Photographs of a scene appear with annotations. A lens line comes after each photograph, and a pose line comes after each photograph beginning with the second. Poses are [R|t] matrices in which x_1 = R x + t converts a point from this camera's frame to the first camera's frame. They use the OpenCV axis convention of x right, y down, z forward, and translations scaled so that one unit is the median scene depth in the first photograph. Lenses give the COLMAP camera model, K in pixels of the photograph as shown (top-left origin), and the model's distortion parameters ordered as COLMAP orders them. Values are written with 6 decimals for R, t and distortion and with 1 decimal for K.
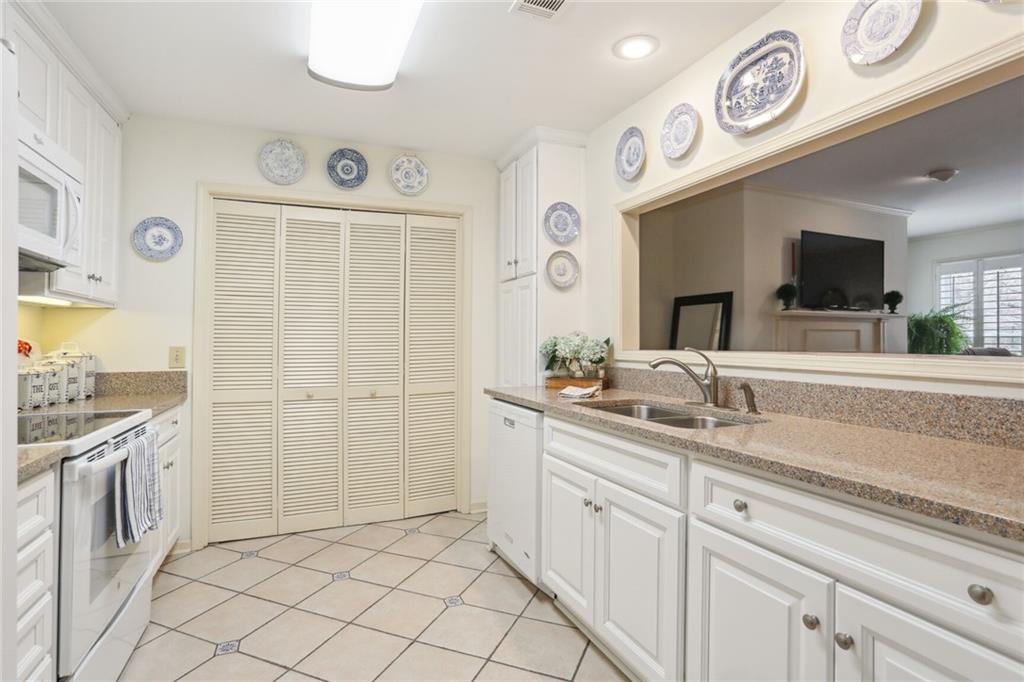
lens RADIAL K [[505.9, 0, 503.0], [0, 505.9, 335.1], [0, 0, 1]] dist [-0.049873, 0.022169]
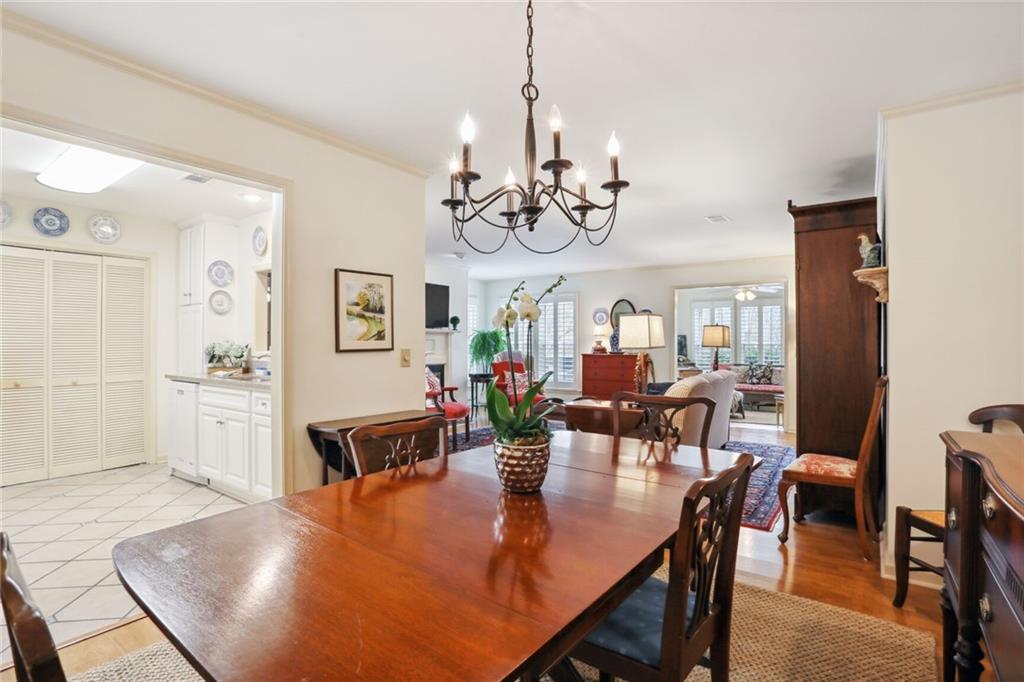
lens RADIAL K [[505.9, 0, 495.5], [0, 505.9, 351.3], [0, 0, 1]] dist [-0.049873, 0.022169]
pose [[0.866755, -0.003220, 0.498723, 0.087176], [-0.008160, 0.999754, 0.020637, -0.011088], [-0.498667, -0.021957, 0.866515, -0.908448]]
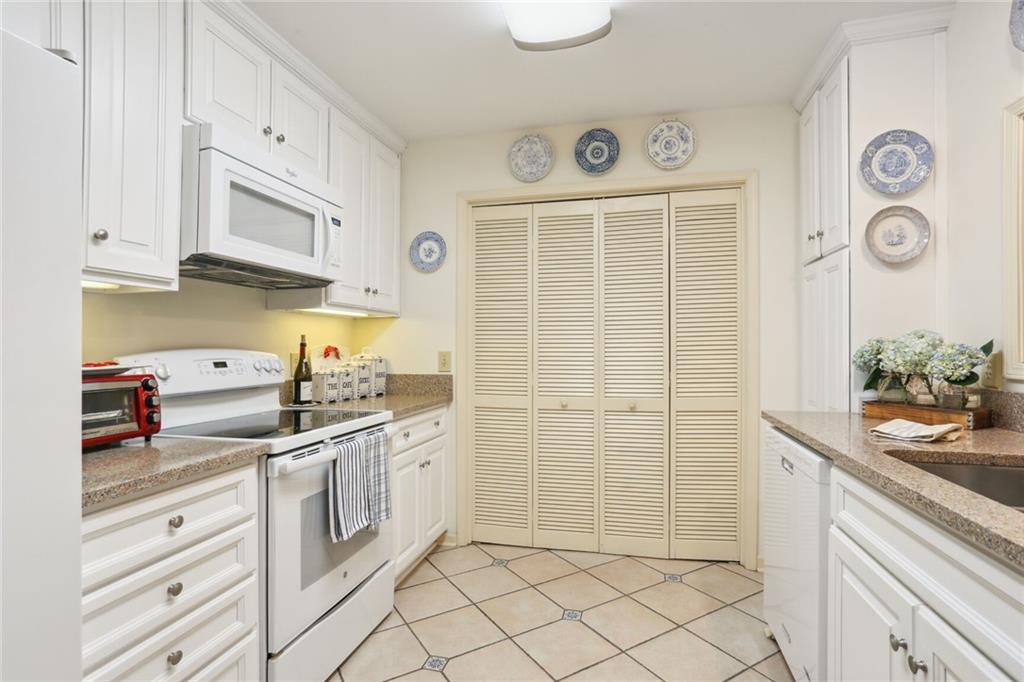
lens RADIAL K [[505.9, 0, 507.7], [0, 505.9, 343.9], [0, 0, 1]] dist [-0.049873, 0.022169]
pose [[0.809457, -0.002889, -0.587172, 0.090238], [0.006985, 0.999965, 0.004711, 0.002421], [0.587137, -0.007915, 0.809449, 0.207959]]
